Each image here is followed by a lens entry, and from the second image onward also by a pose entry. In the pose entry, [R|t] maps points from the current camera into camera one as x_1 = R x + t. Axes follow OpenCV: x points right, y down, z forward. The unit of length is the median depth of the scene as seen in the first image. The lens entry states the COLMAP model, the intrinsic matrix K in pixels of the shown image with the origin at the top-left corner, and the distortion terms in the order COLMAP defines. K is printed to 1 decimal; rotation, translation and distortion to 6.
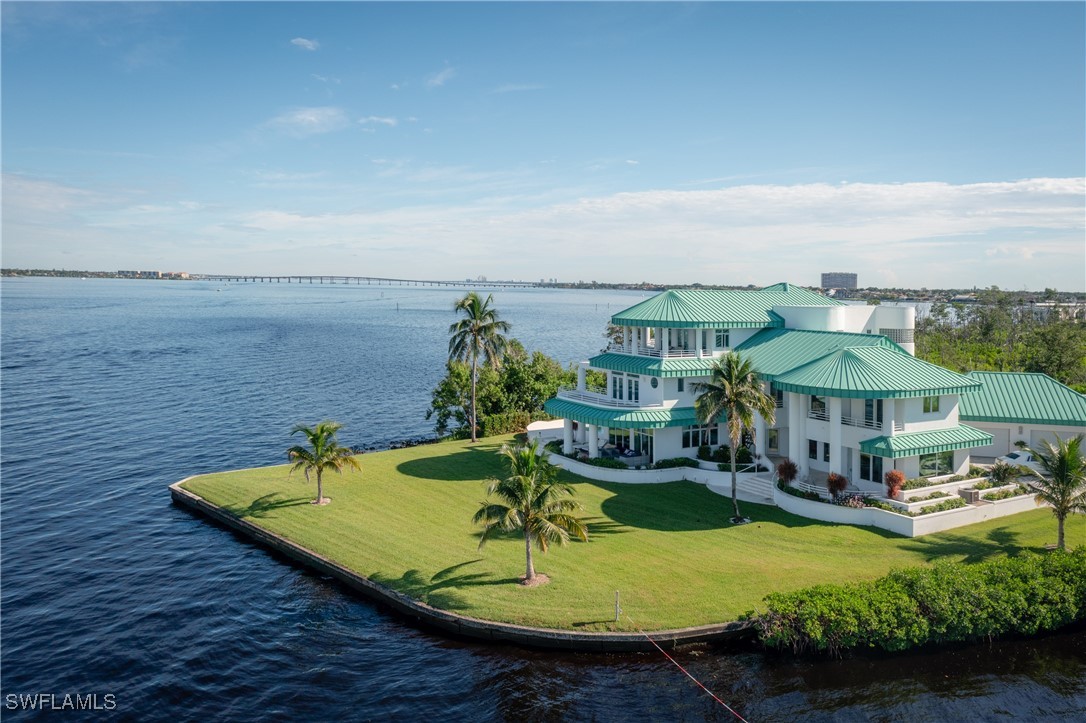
lens RADIAL K [[825.1, 0, 600.1], [0, 825.1, 361.1], [0, 0, 1]] dist [0.007296, 0.004465]
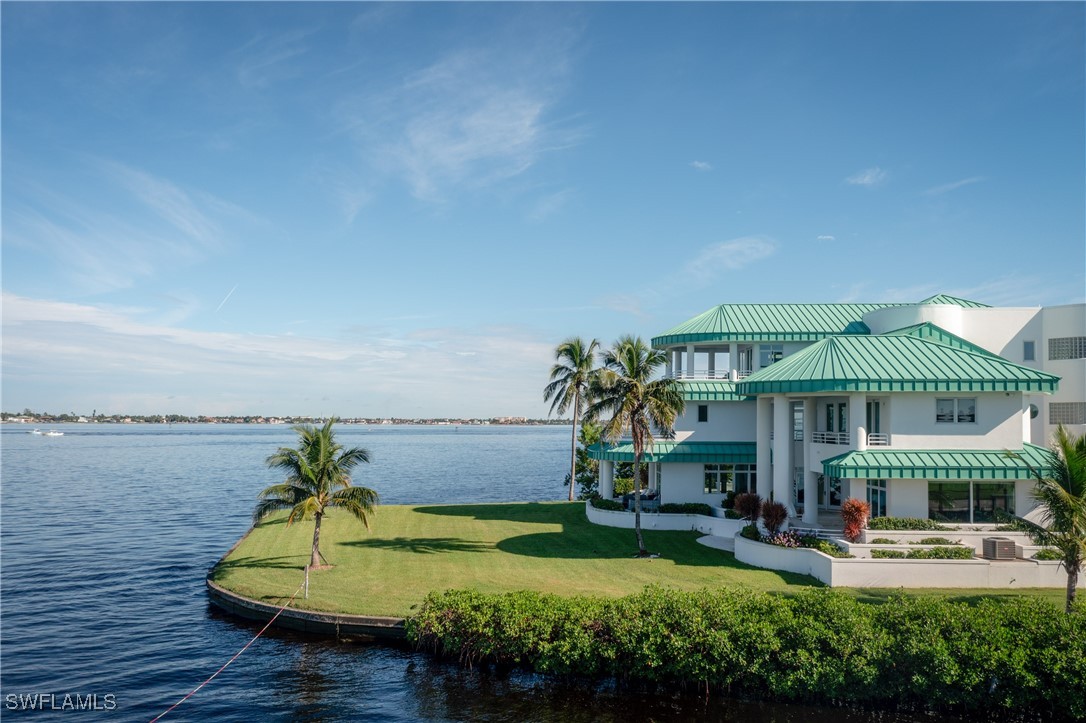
lens RADIAL K [[890.3, 0, 543.0], [0, 890.3, 361.5], [0, 0, 1]] dist [-0.002351, 0.003264]
pose [[0.818121, -0.058330, -0.572080, 0.569732], [-0.036424, 0.987588, -0.152785, 0.141865], [0.573892, 0.145834, 0.805842, 0.238042]]
